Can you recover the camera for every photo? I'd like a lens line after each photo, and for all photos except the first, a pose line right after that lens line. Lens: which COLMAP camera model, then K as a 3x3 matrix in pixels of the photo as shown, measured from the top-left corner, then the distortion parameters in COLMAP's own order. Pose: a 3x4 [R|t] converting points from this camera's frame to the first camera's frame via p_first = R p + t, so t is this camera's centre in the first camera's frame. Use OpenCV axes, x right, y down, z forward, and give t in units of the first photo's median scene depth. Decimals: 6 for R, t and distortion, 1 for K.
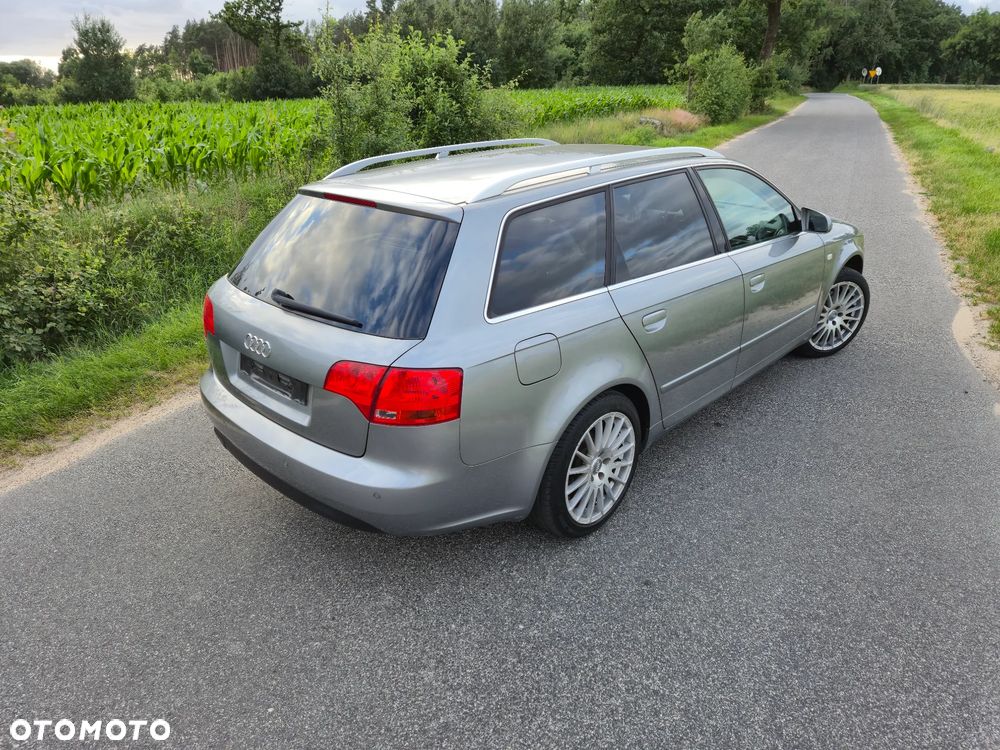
lens RADIAL K [[671.8, 0, 510.8], [0, 671.8, 386.1], [0, 0, 1]] dist [0.057789, -0.050617]
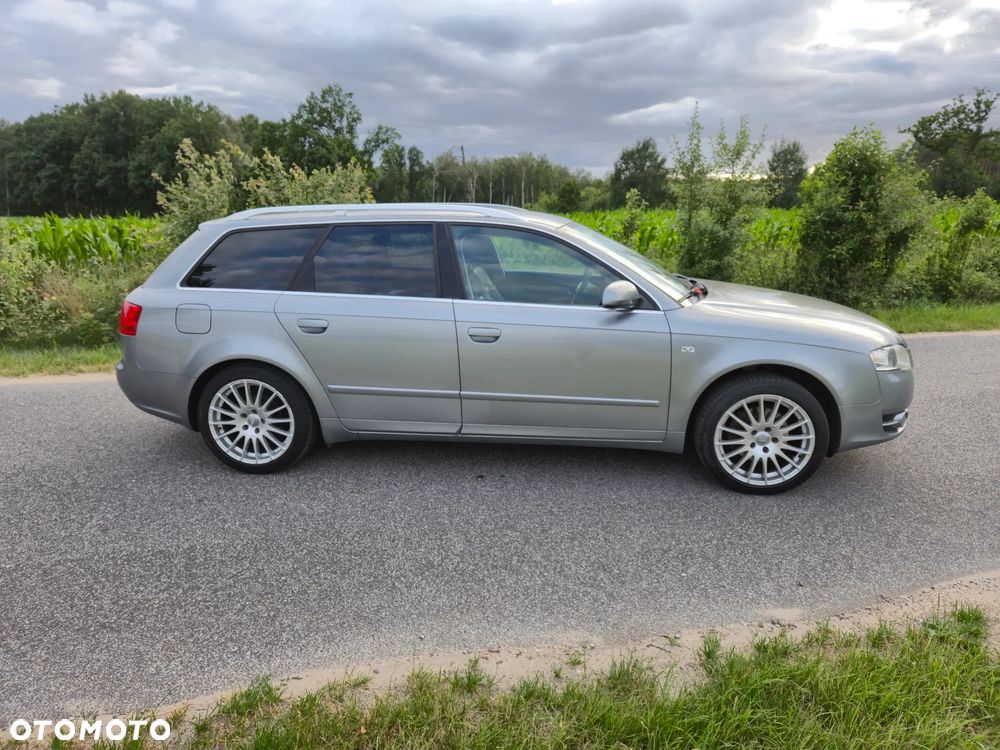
lens RADIAL K [[671.8, 0, 515.6], [0, 671.8, 355.4], [0, 0, 1]] dist [0.057789, -0.050617]
pose [[0.596968, 0.184386, -0.780789, 0.891490], [-0.327105, 0.944602, -0.027023, -0.082669], [0.732551, 0.271532, 0.624211, 0.305056]]
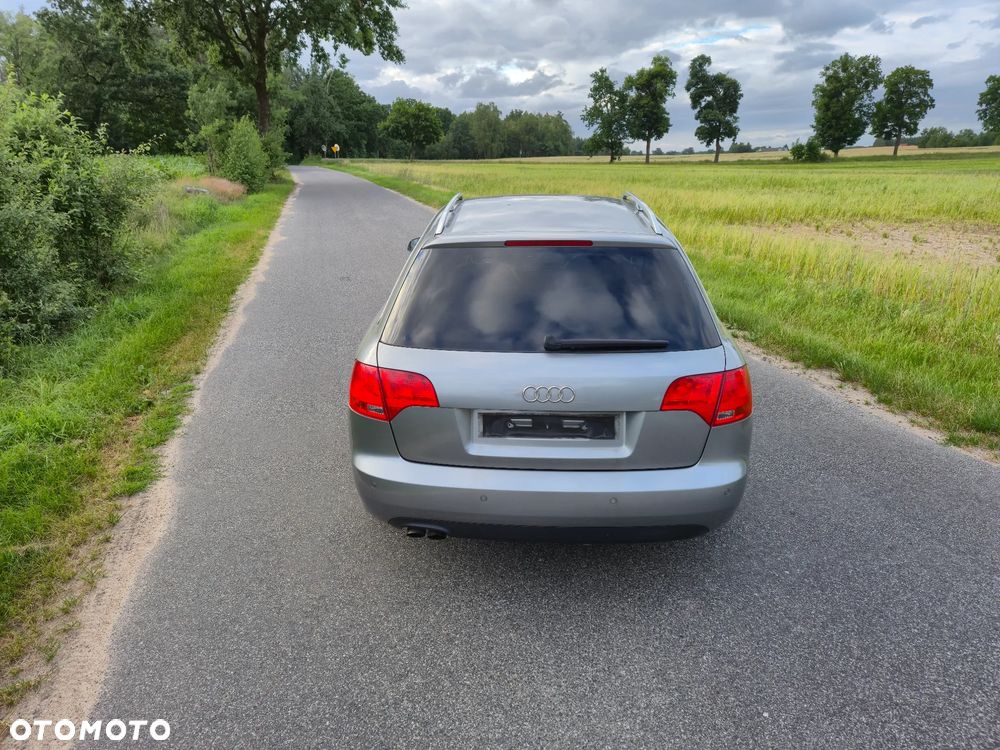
lens RADIAL K [[671.8, 0, 495.8], [0, 671.8, 375.2], [0, 0, 1]] dist [0.057789, -0.050617]
pose [[0.763284, -0.196766, 0.615371, -0.547111], [0.261560, 0.965057, -0.015850, -0.049438], [-0.590749, 0.173054, 0.788078, 0.156705]]
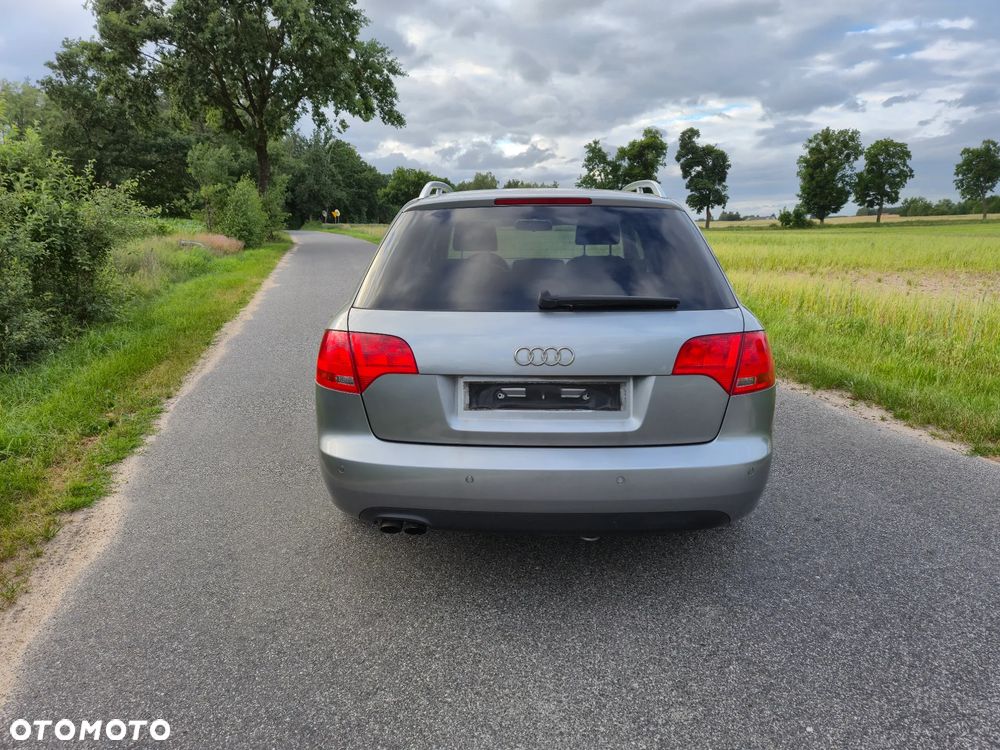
lens RADIAL K [[671.8, 0, 510.7], [0, 671.8, 379.5], [0, 0, 1]] dist [0.057789, -0.050617]
pose [[0.747262, -0.144745, 0.648574, -0.511362], [0.267264, 0.959038, -0.093898, 0.018070], [-0.608416, 0.243507, 0.755337, 0.220175]]
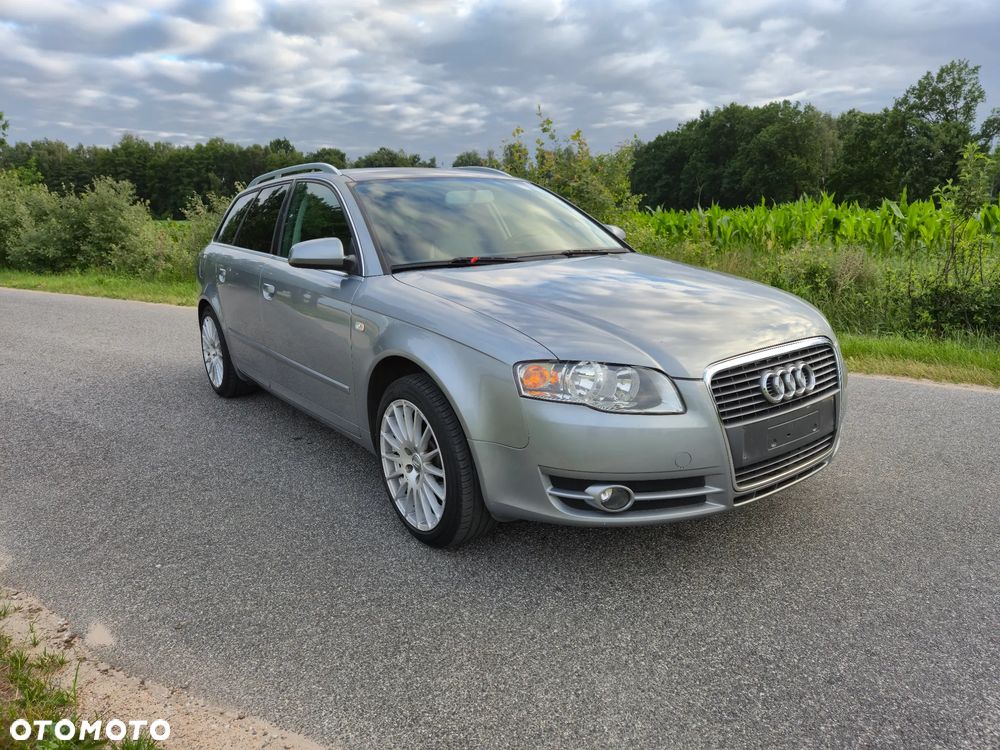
lens RADIAL K [[671.8, 0, 516.9], [0, 671.8, 361.6], [0, 0, 1]] dist [0.057789, -0.050617]
pose [[-0.182063, 0.224138, -0.957400, 0.967912], [-0.371504, 0.885825, 0.278028, -0.368084], [0.910405, 0.406297, -0.078008, 1.119599]]
